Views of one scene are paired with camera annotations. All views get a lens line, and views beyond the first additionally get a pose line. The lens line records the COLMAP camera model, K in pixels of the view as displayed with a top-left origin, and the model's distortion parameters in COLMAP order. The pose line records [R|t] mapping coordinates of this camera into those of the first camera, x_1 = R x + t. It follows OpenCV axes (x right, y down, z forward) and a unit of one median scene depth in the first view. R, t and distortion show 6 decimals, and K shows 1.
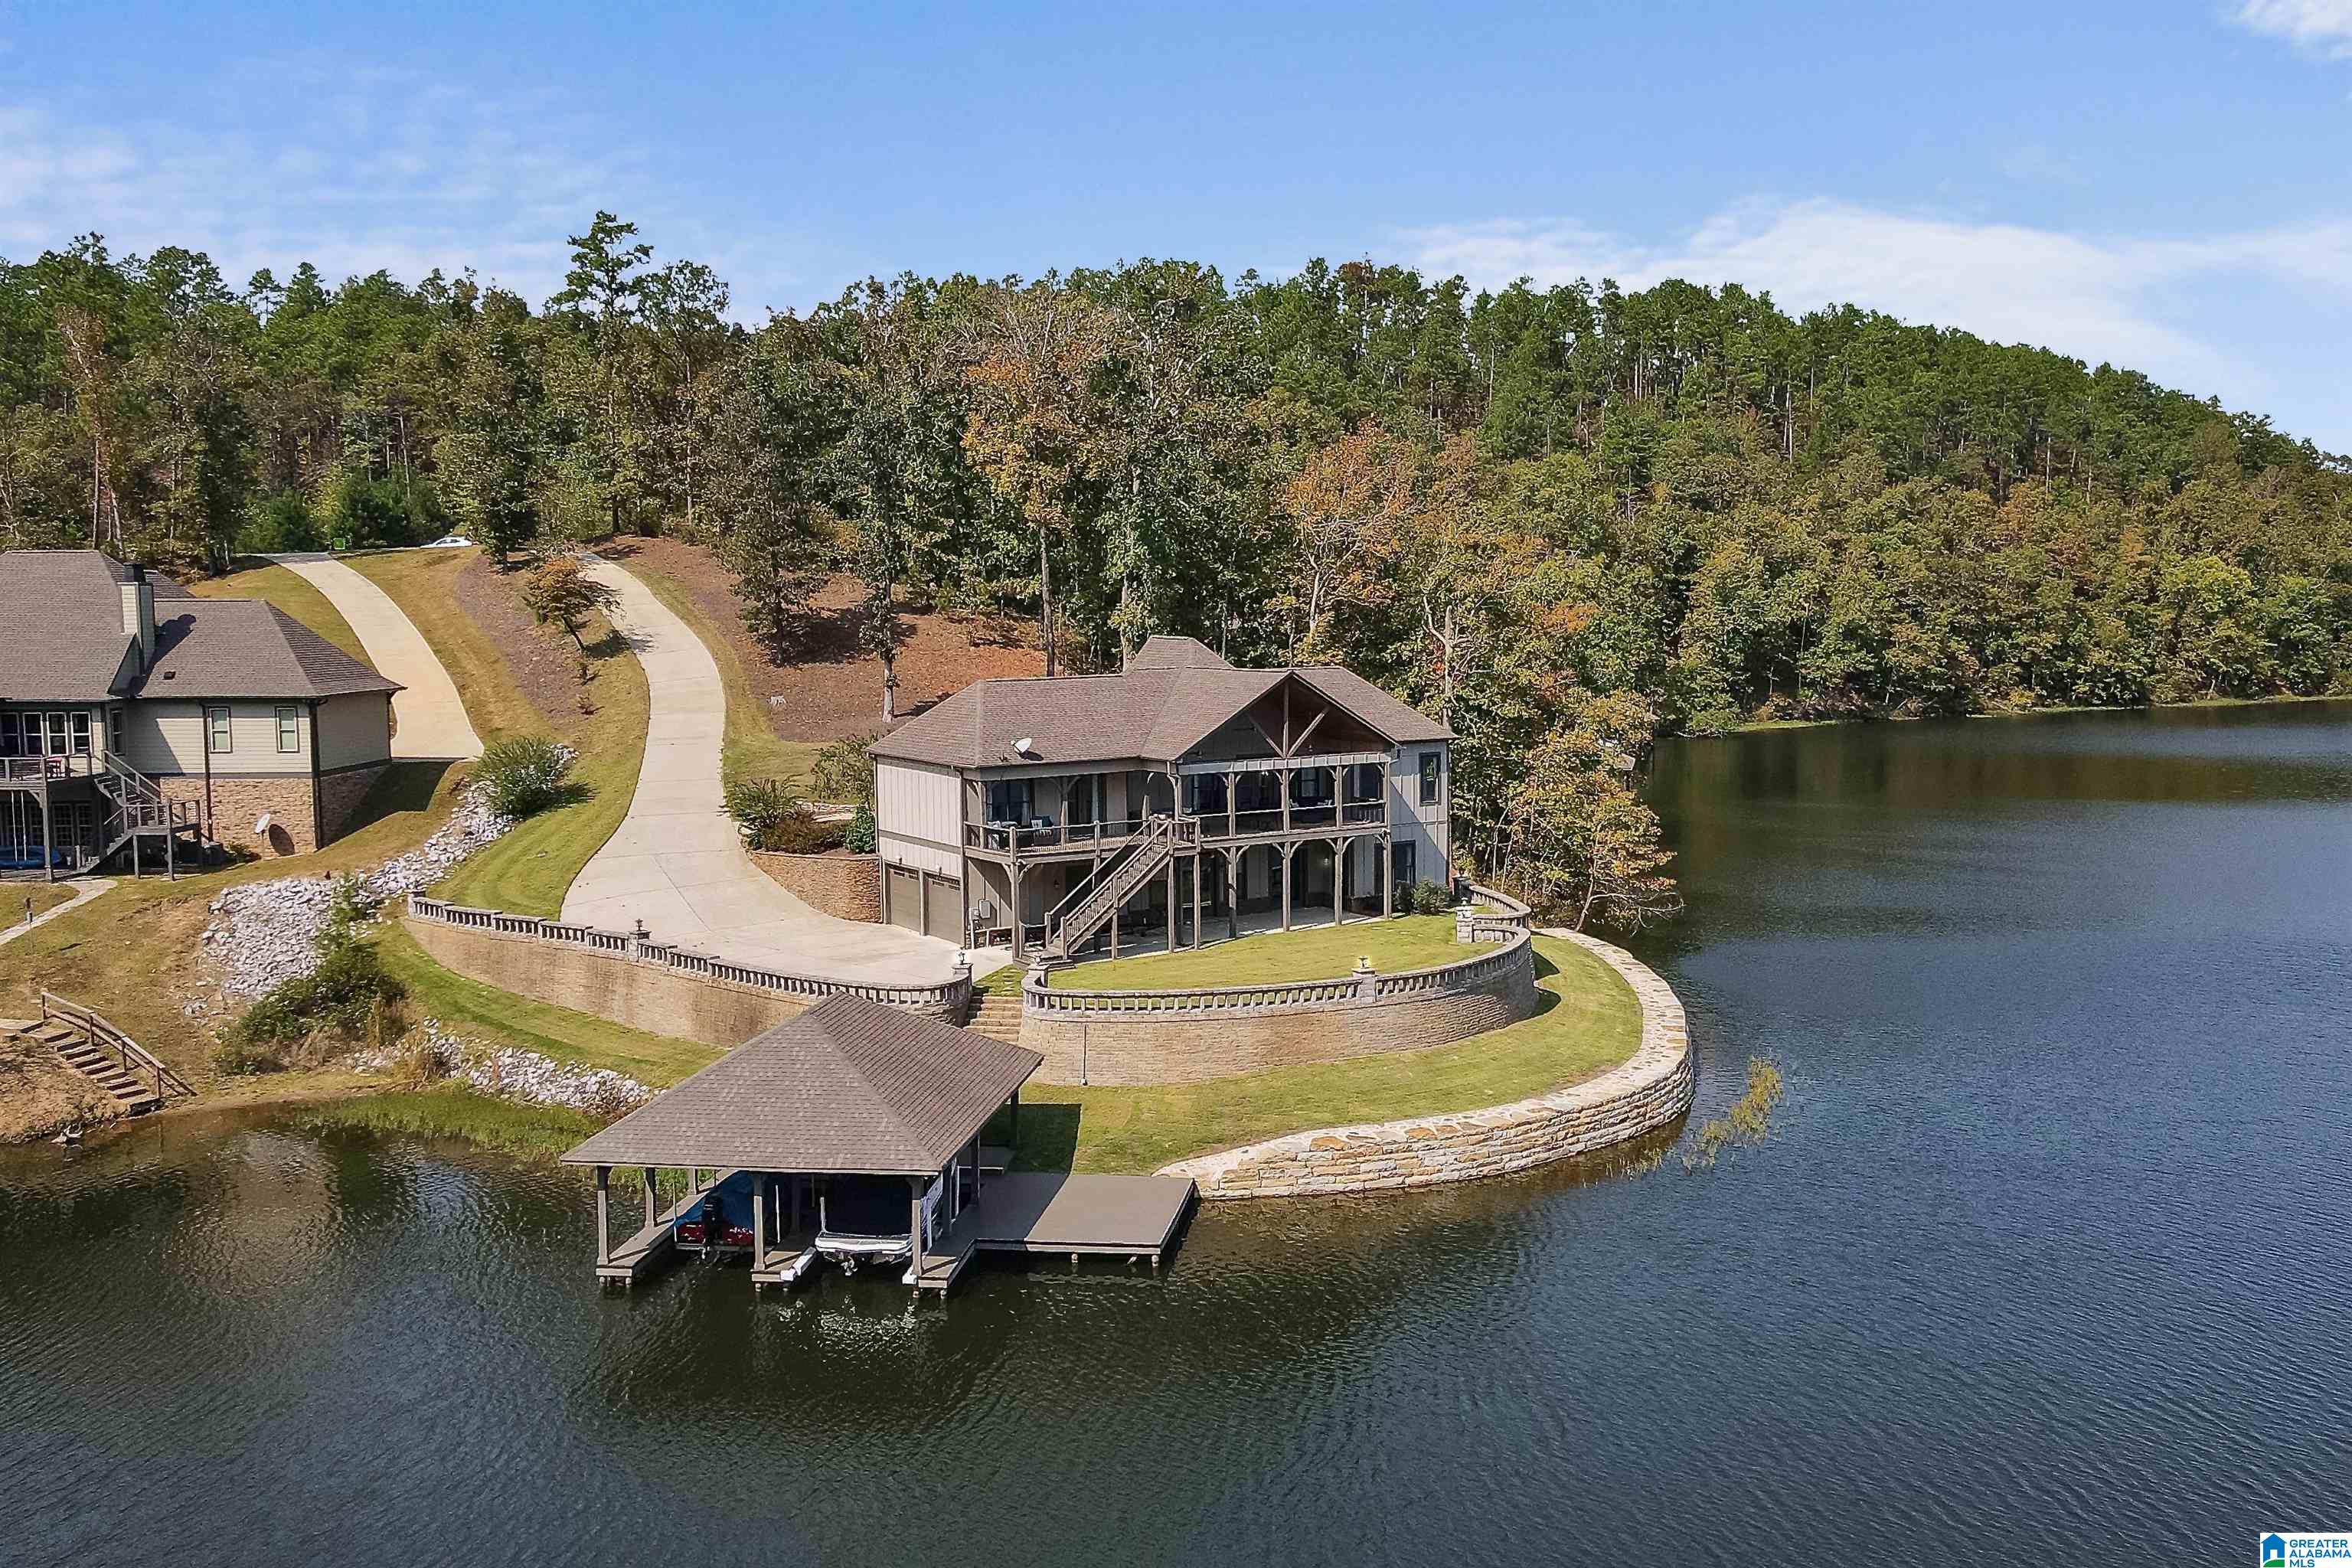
lens RADIAL K [[2028.9, 0, 1176.0], [0, 2028.9, 784.0], [0, 0, 1]] dist [-0.001326, 0.008872]
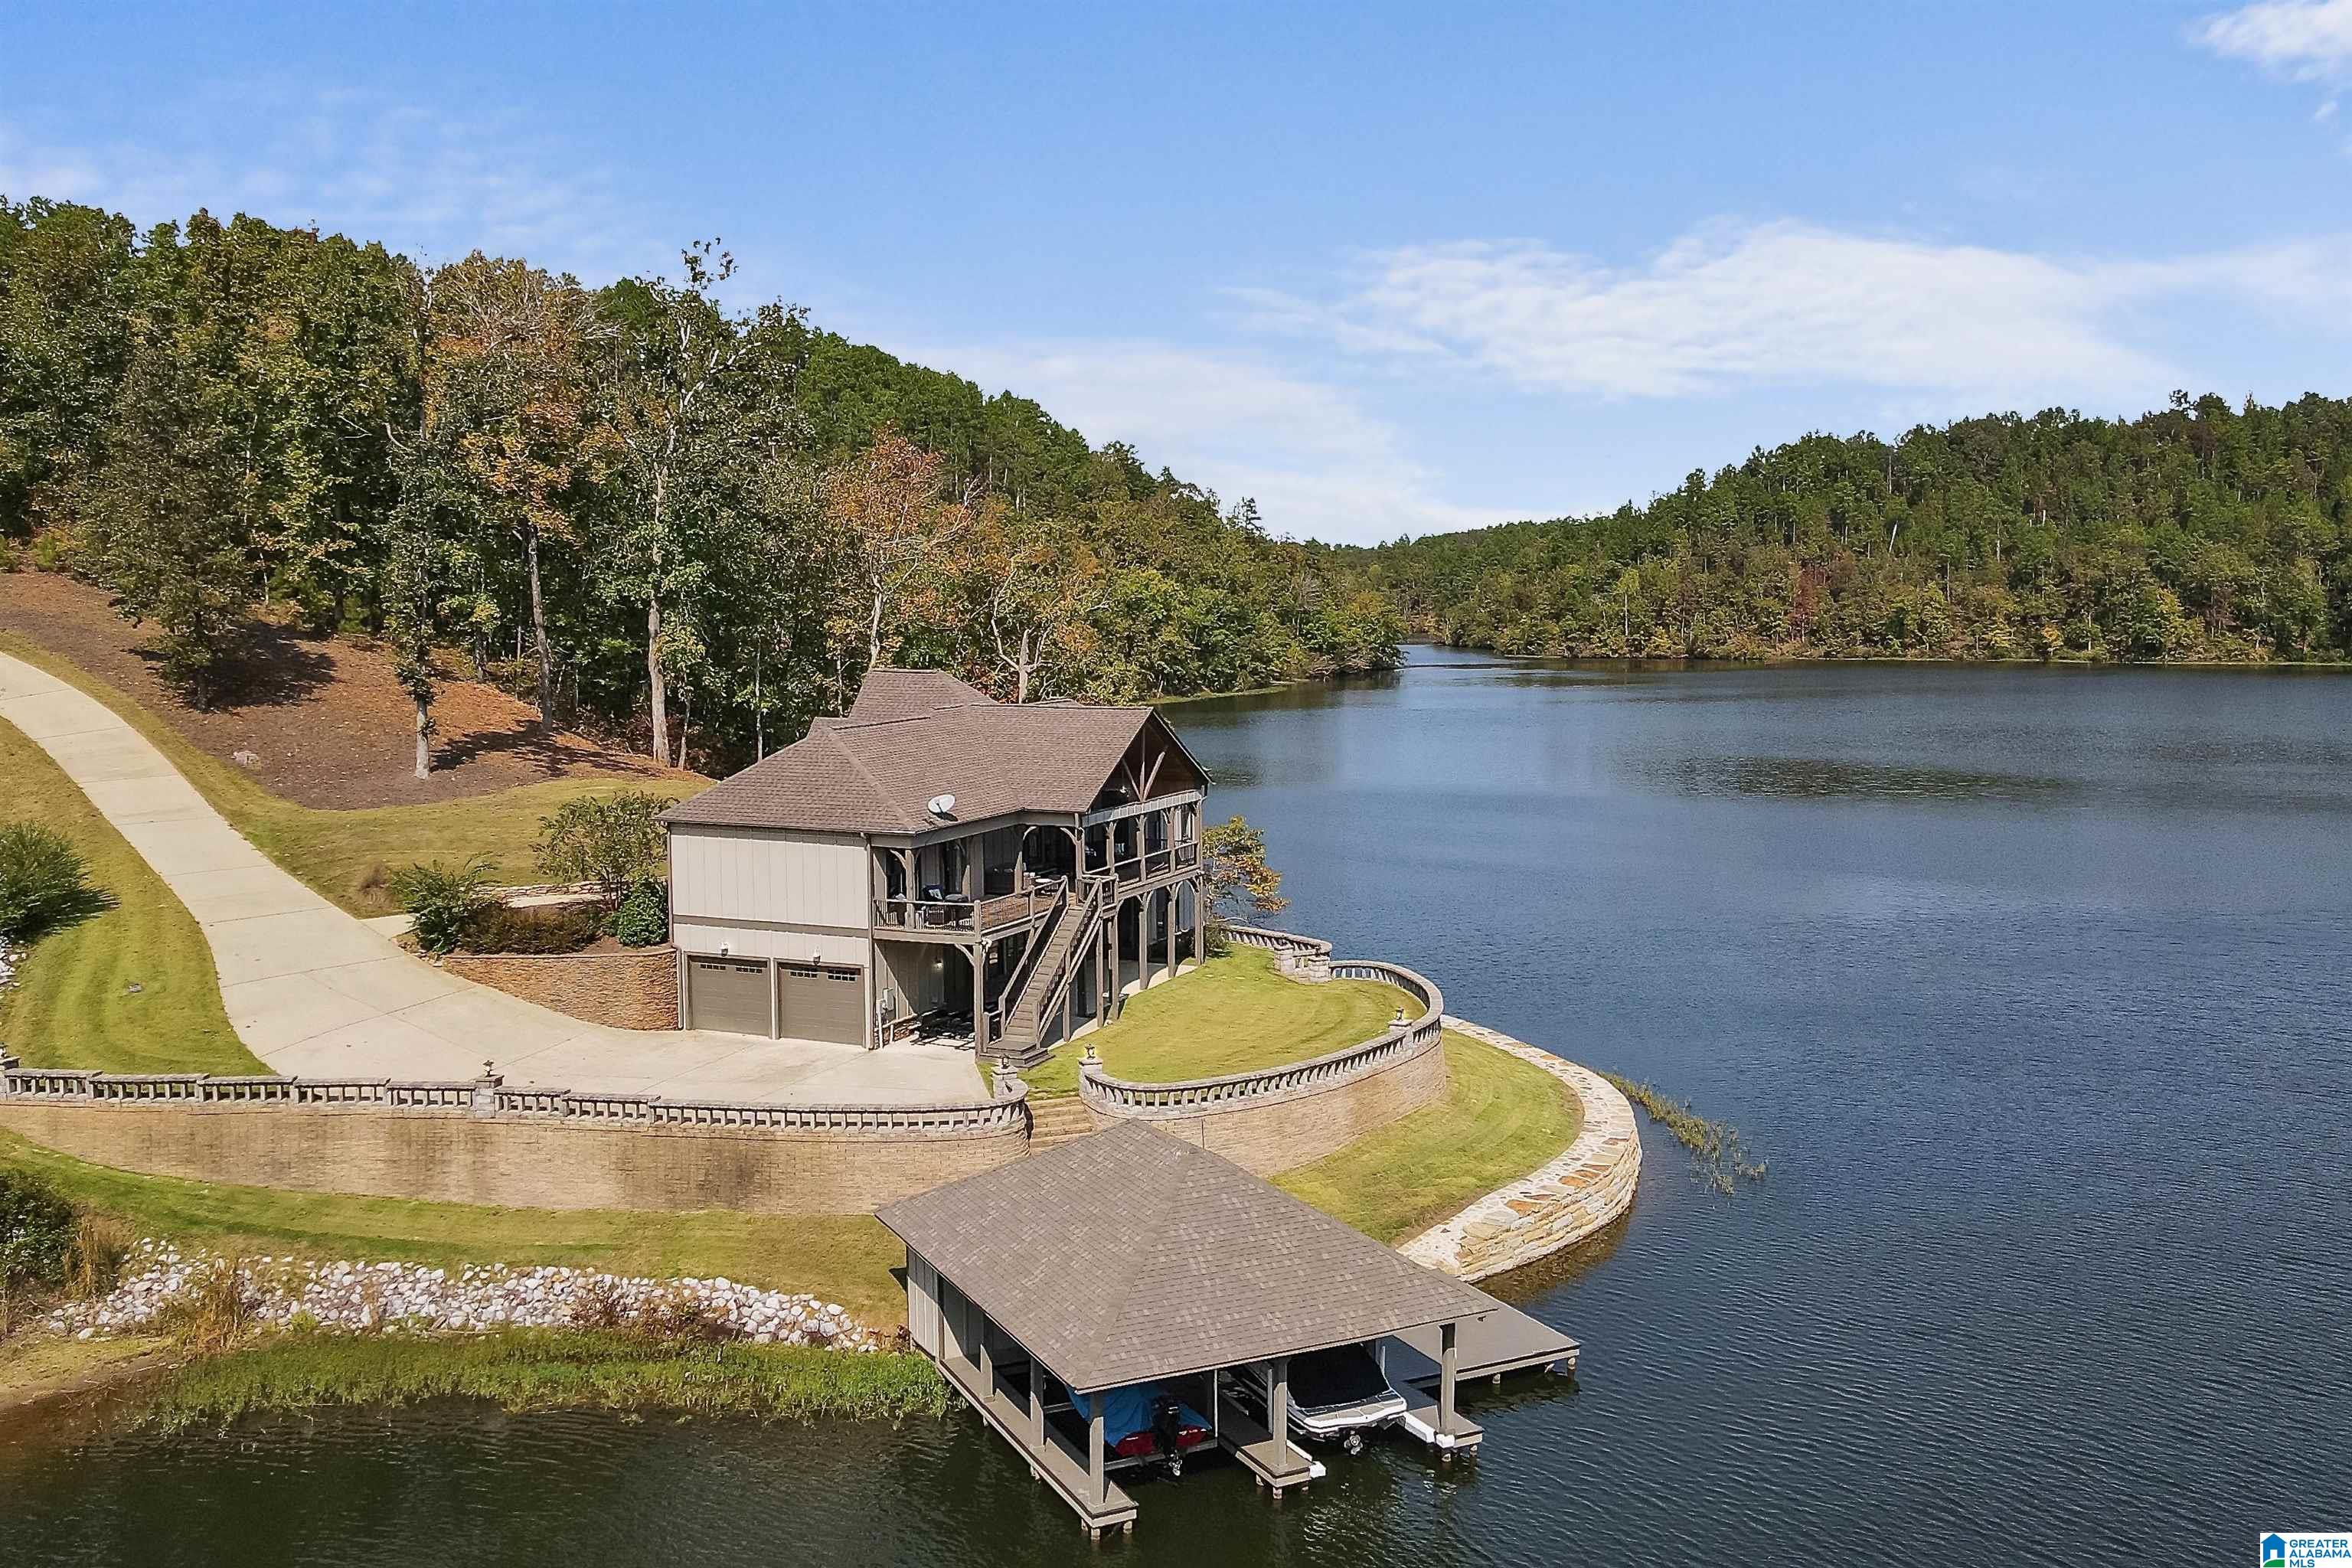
lens RADIAL K [[2028.9, 0, 1176.0], [0, 2028.9, 784.0], [0, 0, 1]] dist [-0.001326, 0.008872]
pose [[0.832945, -0.046180, 0.551426, -0.442711], [0.046753, 0.998822, 0.013025, -0.032510], [-0.551378, 0.014932, 0.834122, 0.220167]]
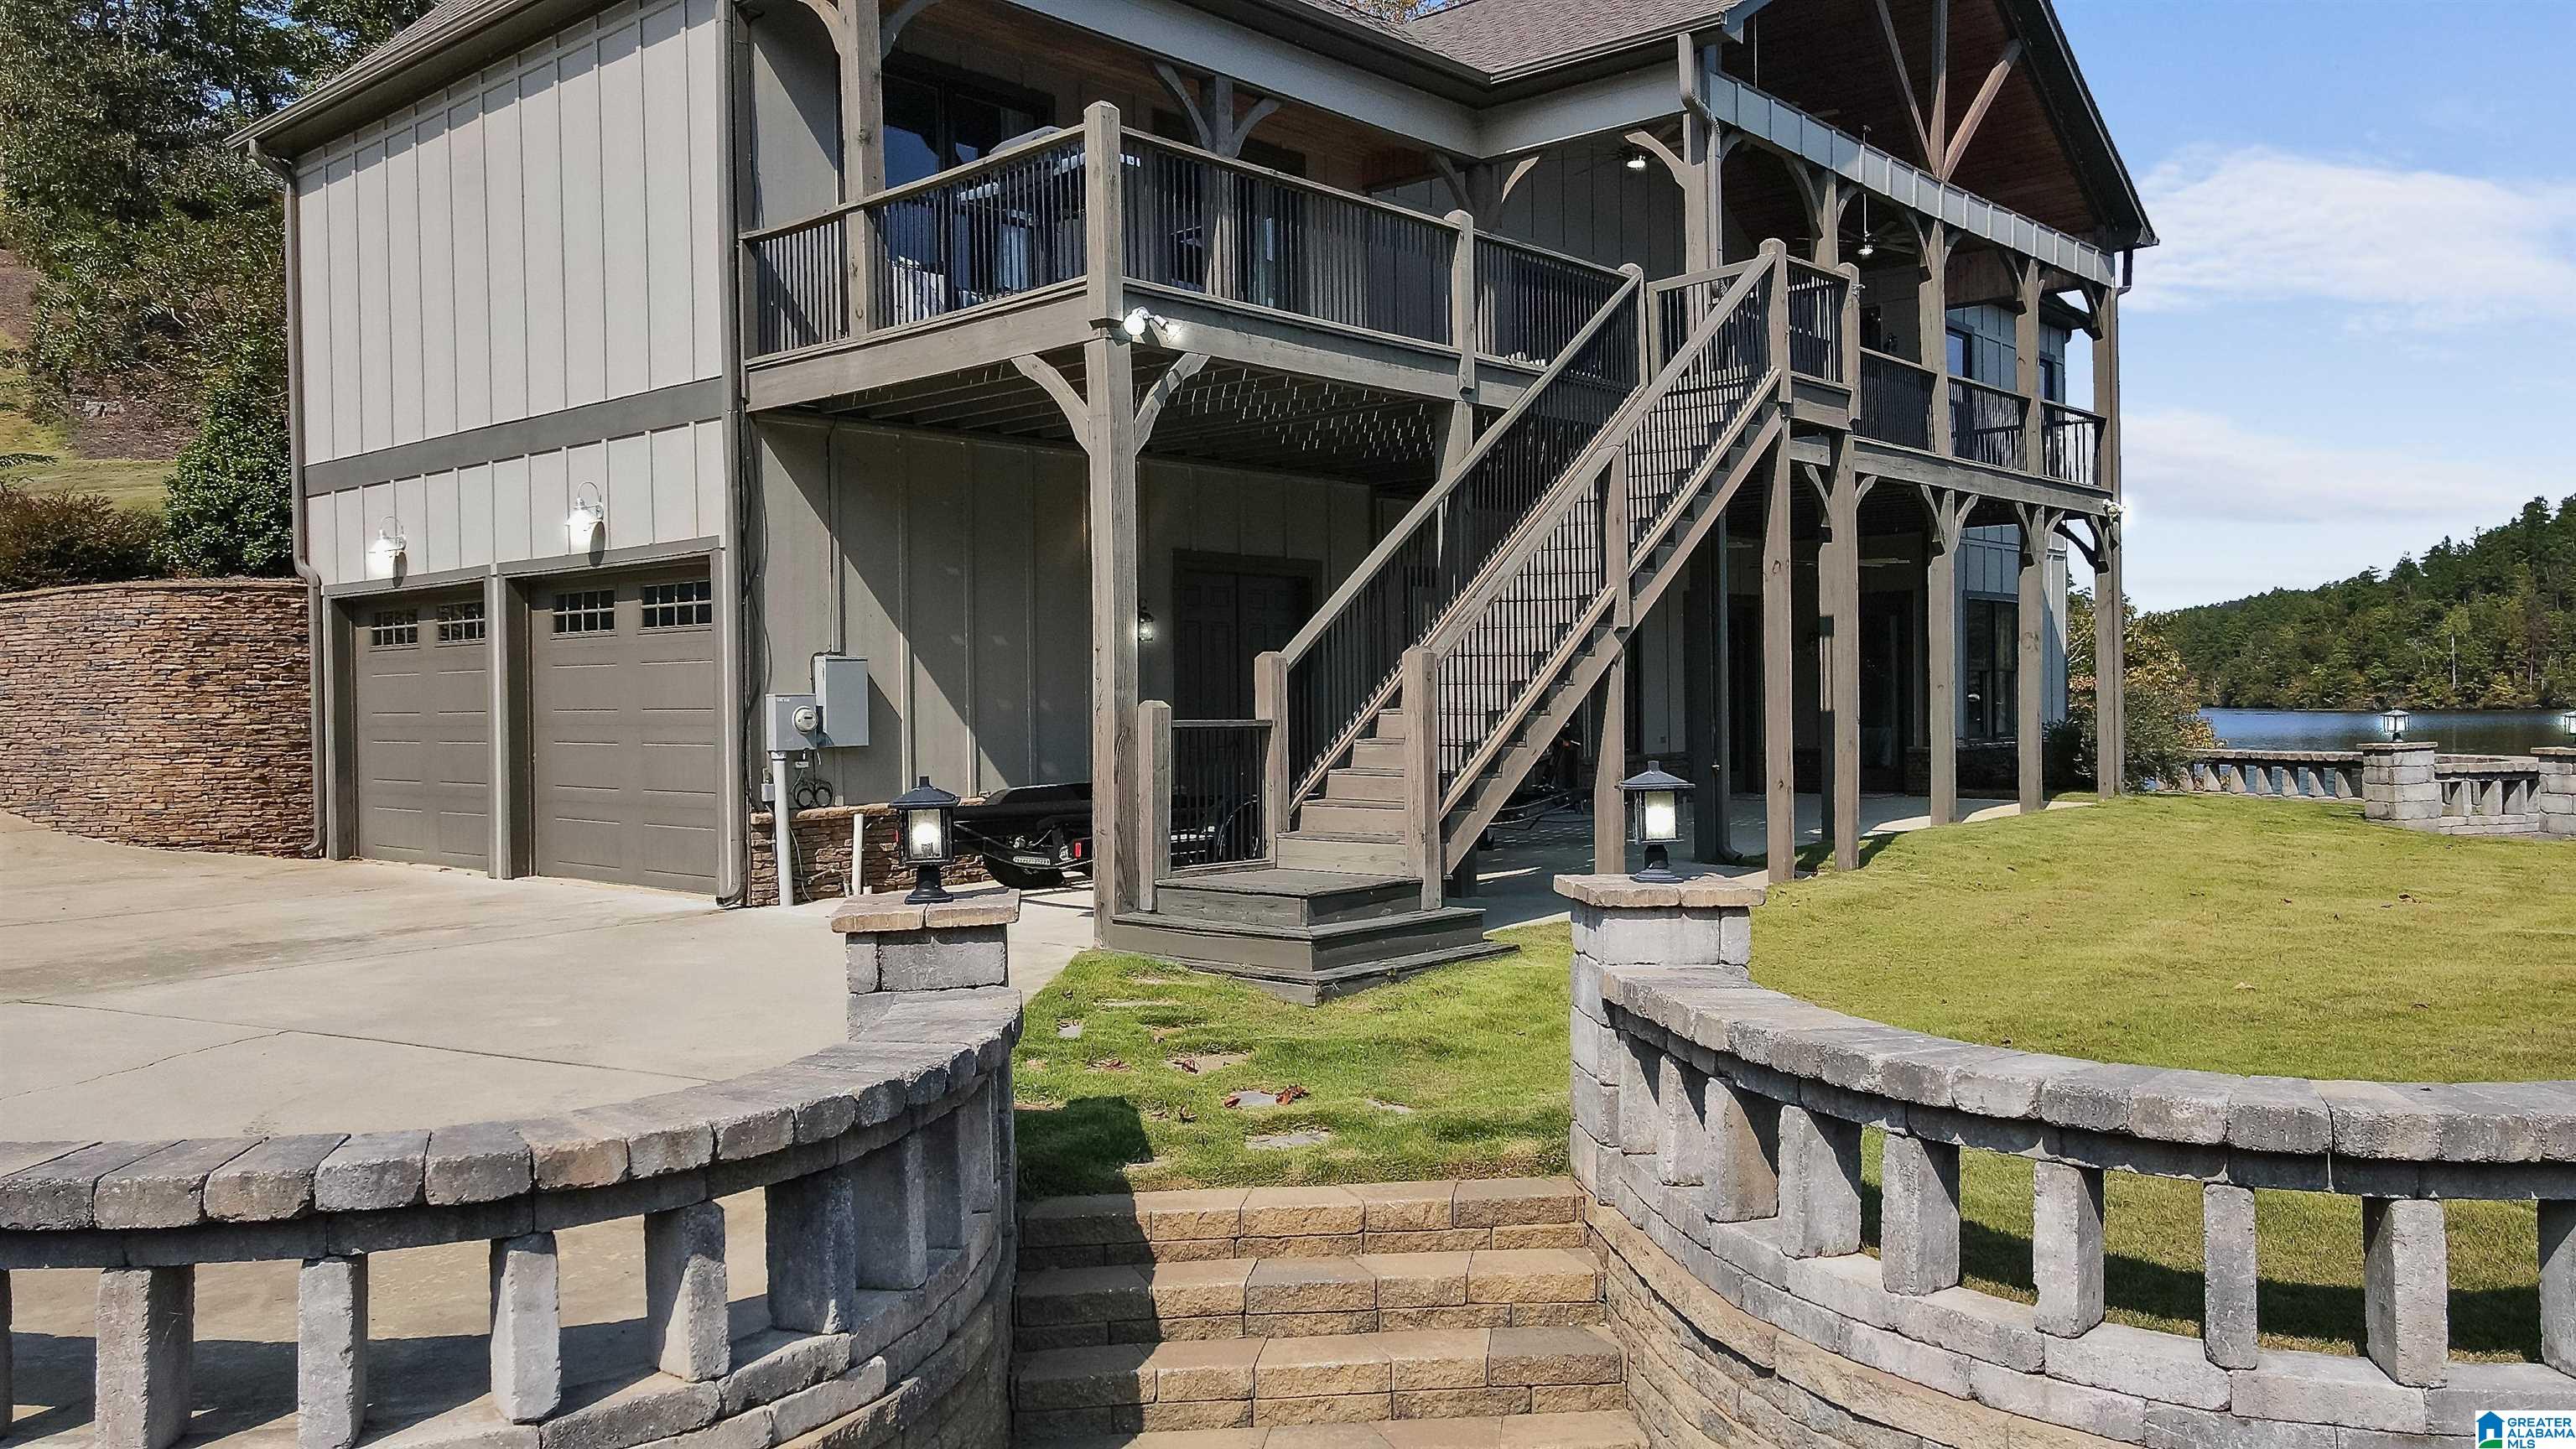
lens RADIAL K [[1881.0, 0, 1288.0], [0, 1881.0, 724.5], [0, 0, 1]] dist [-0.001310, 0.031276]
pose [[0.962472, -0.007058, 0.271287, -0.099173], [0.029274, 0.996529, -0.077930, 0.076940], [-0.269796, 0.082947, 0.959338, 0.786915]]
